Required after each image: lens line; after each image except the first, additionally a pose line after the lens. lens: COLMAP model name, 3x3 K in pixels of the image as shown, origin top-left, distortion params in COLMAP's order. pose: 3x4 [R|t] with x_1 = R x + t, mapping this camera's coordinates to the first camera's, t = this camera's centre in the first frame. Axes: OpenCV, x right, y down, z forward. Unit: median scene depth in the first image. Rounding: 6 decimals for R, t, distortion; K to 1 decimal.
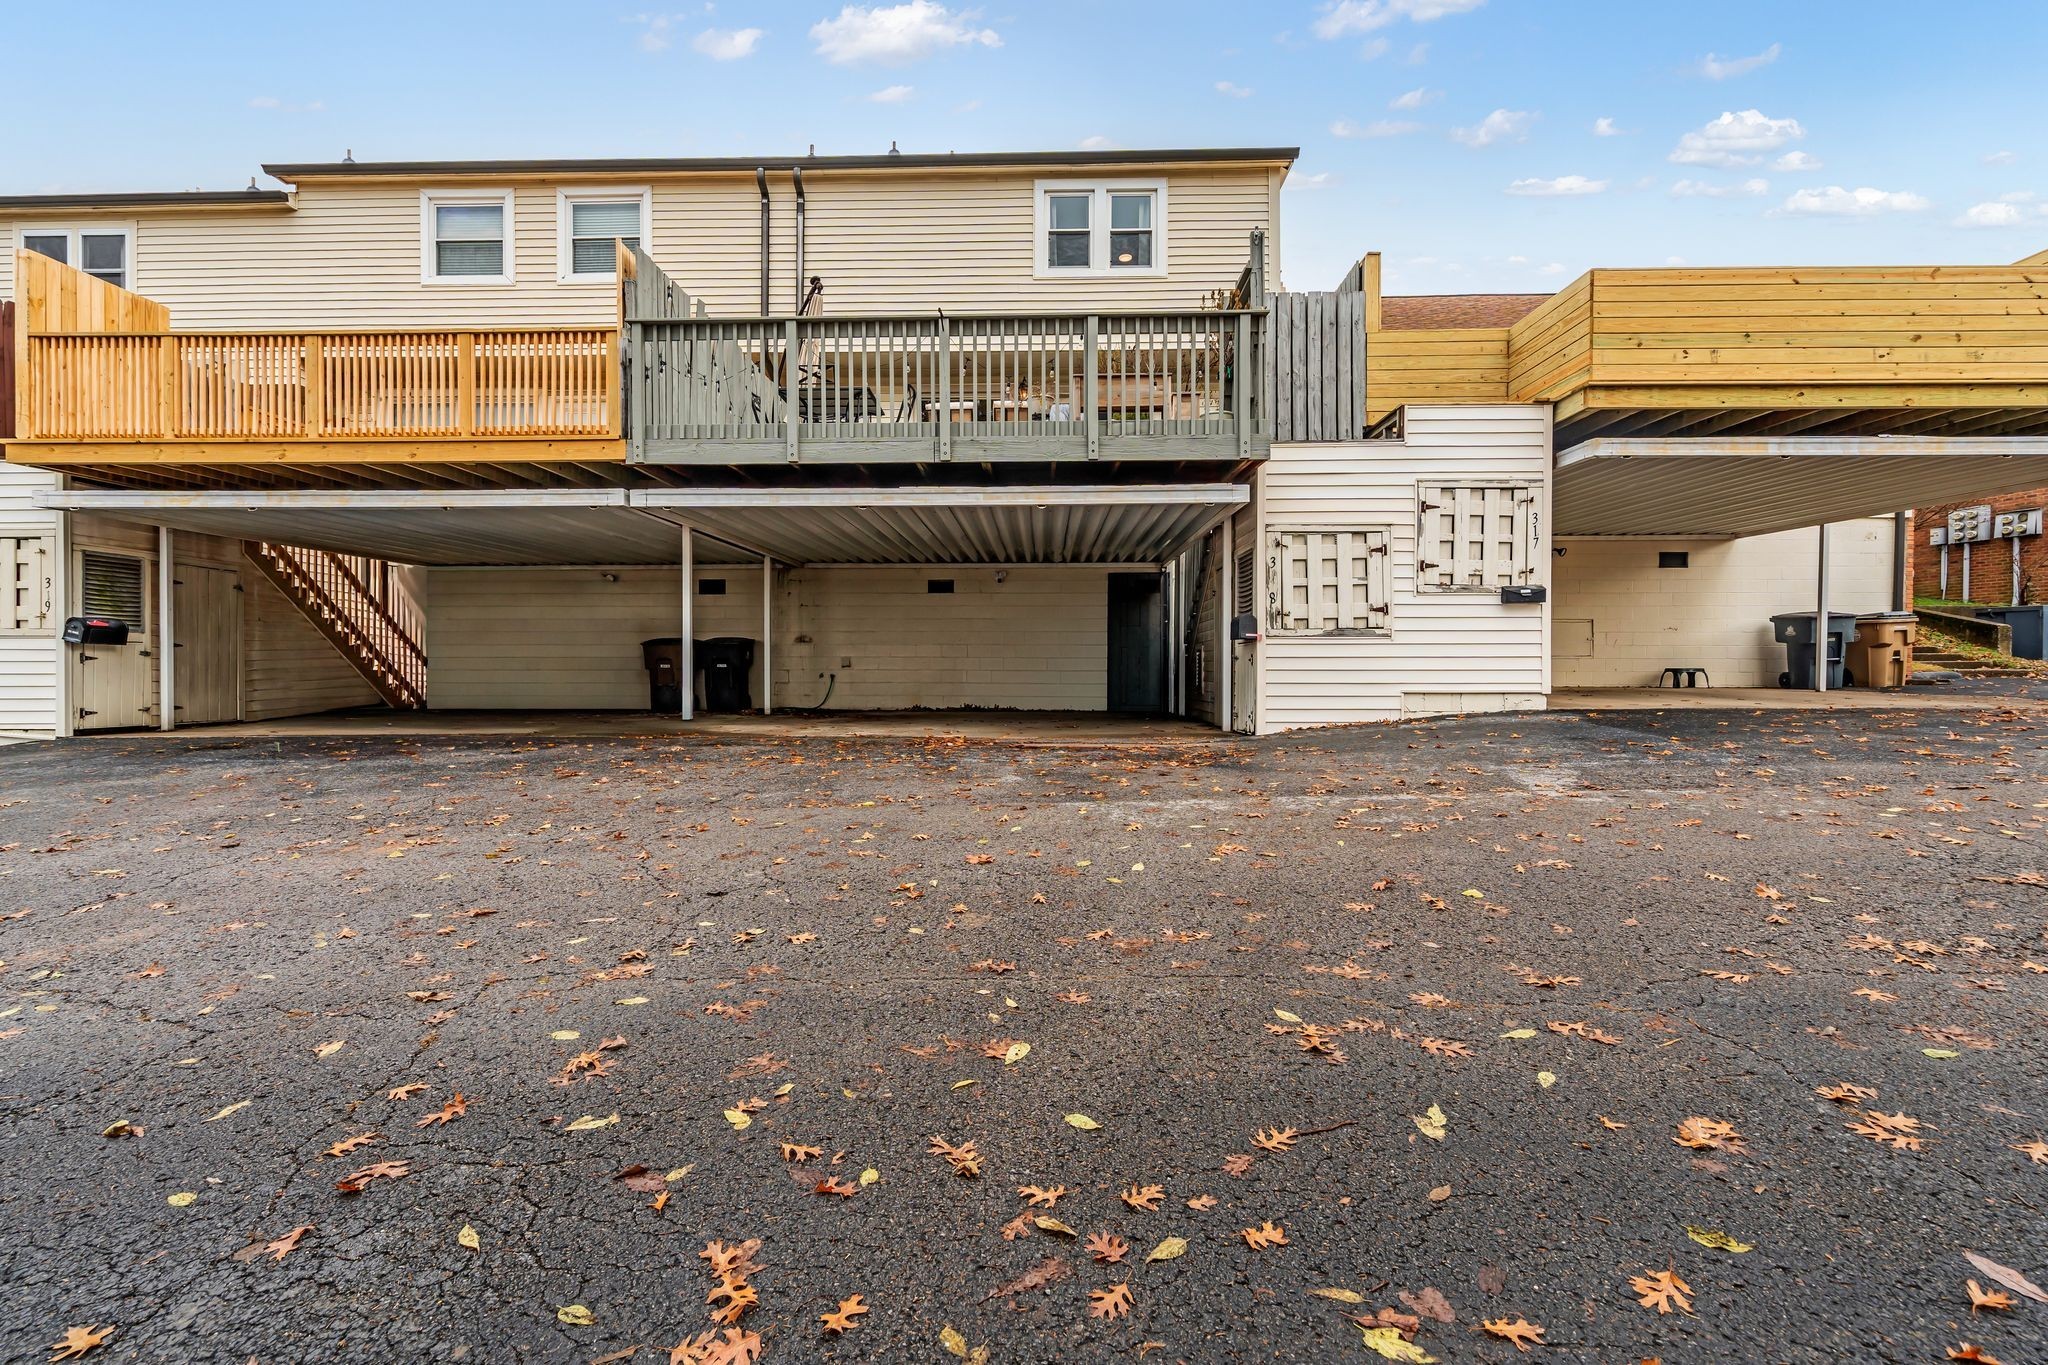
lens RADIAL K [[938.2, 0, 1023.4], [0, 938.2, 741.9], [0, 0, 1]] dist [-0.000506, 0.000050]
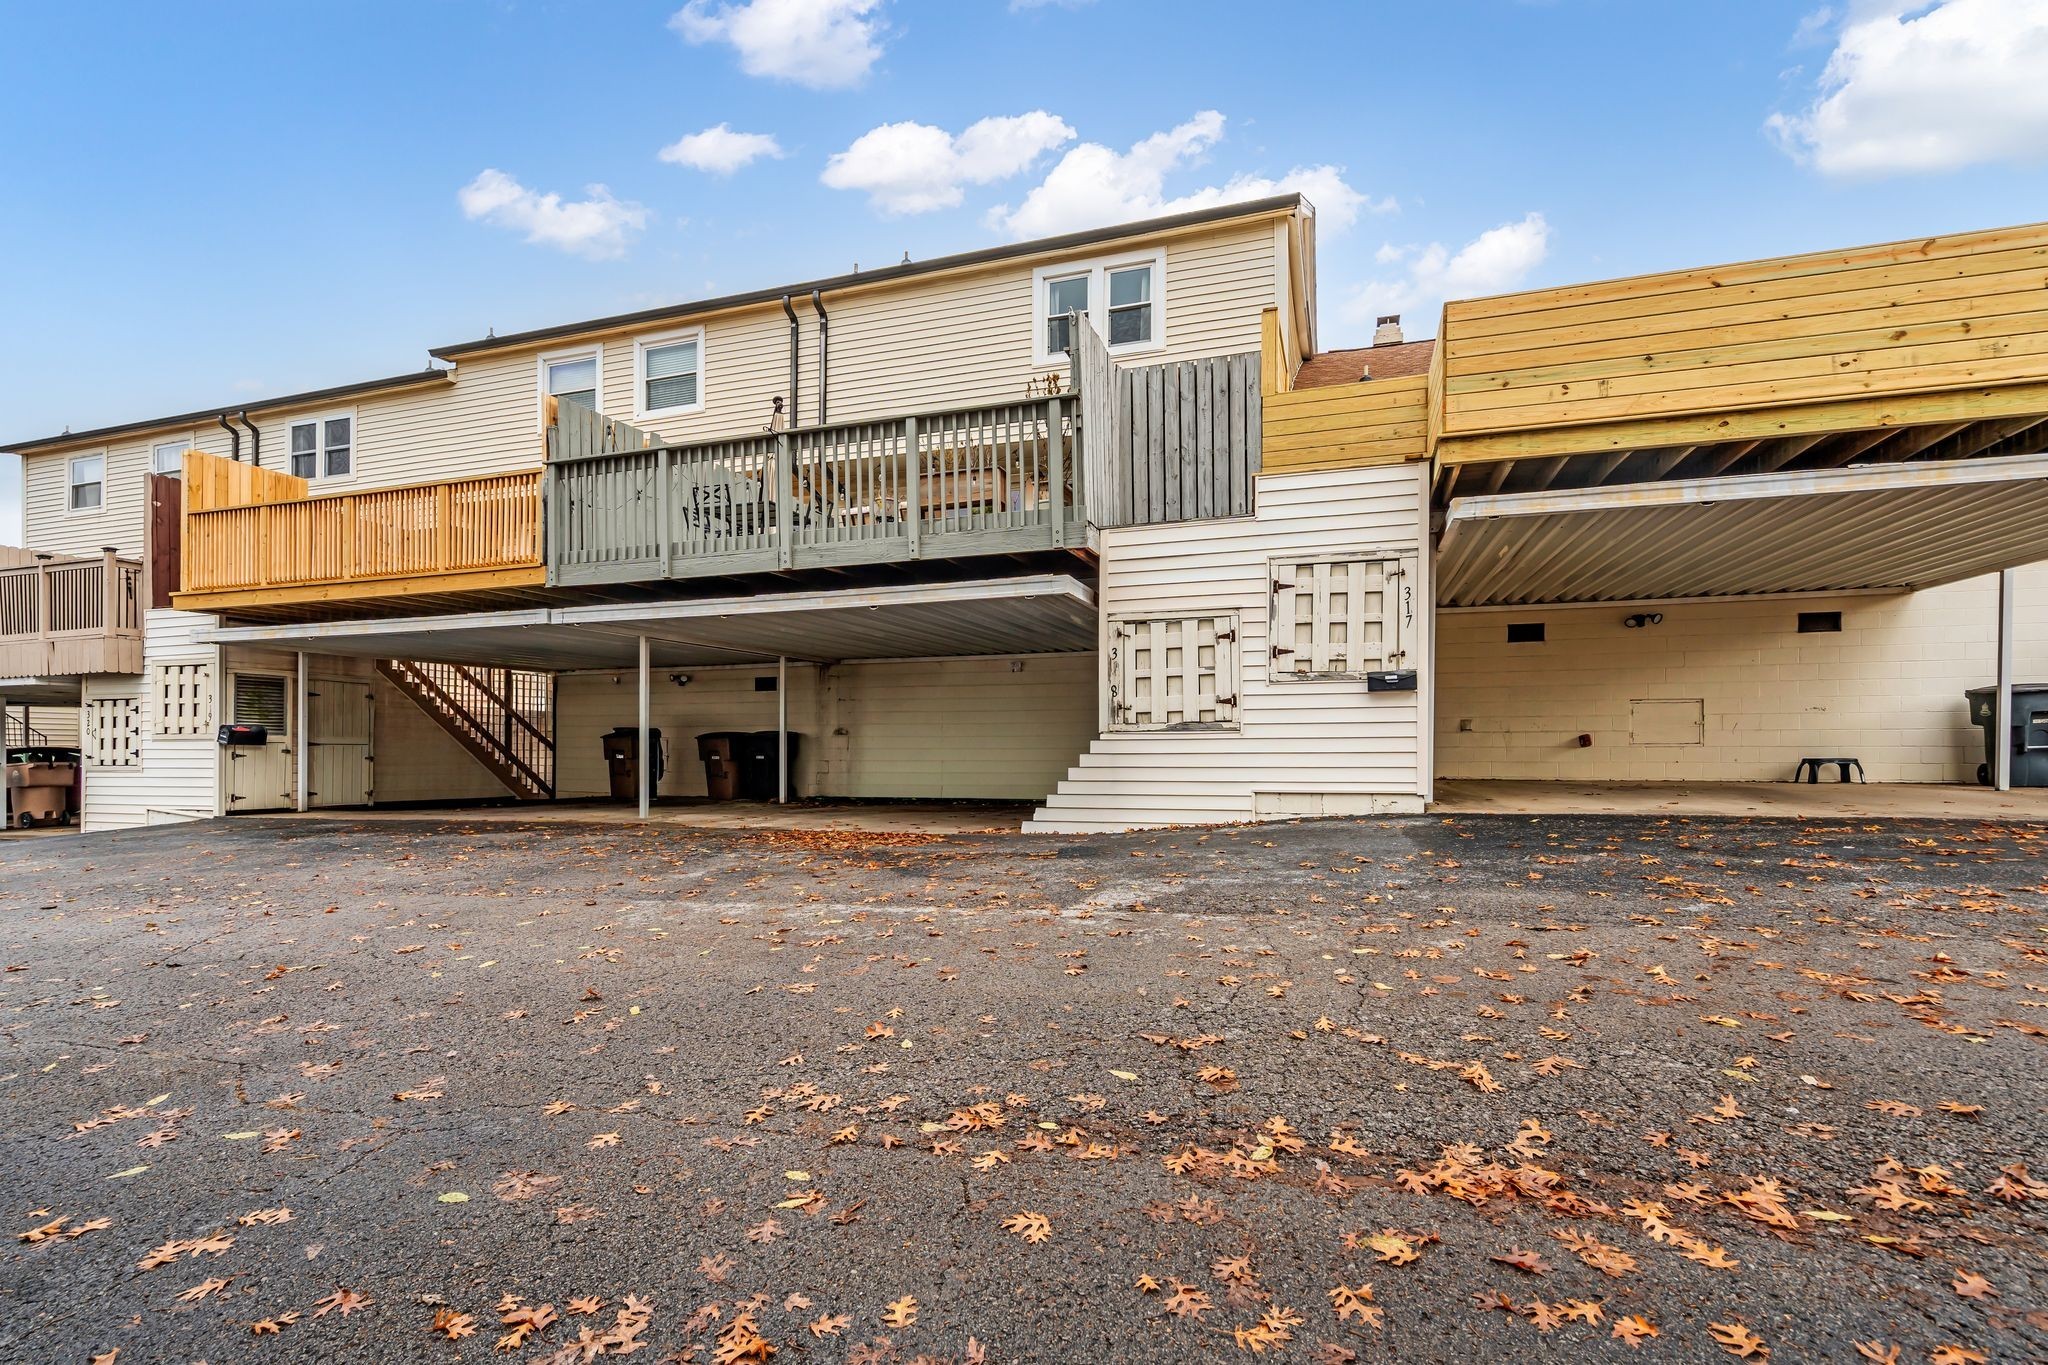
lens RADIAL K [[958.7, 0, 1018.0], [0, 958.7, 813.7], [0, 0, 1]] dist [-0.001165, 0.000333]
pose [[0.957079, 0.015472, -0.289413, 0.452549], [-0.018750, 0.999788, -0.008555, -0.019479], [0.289219, 0.013615, 0.957166, 0.047381]]
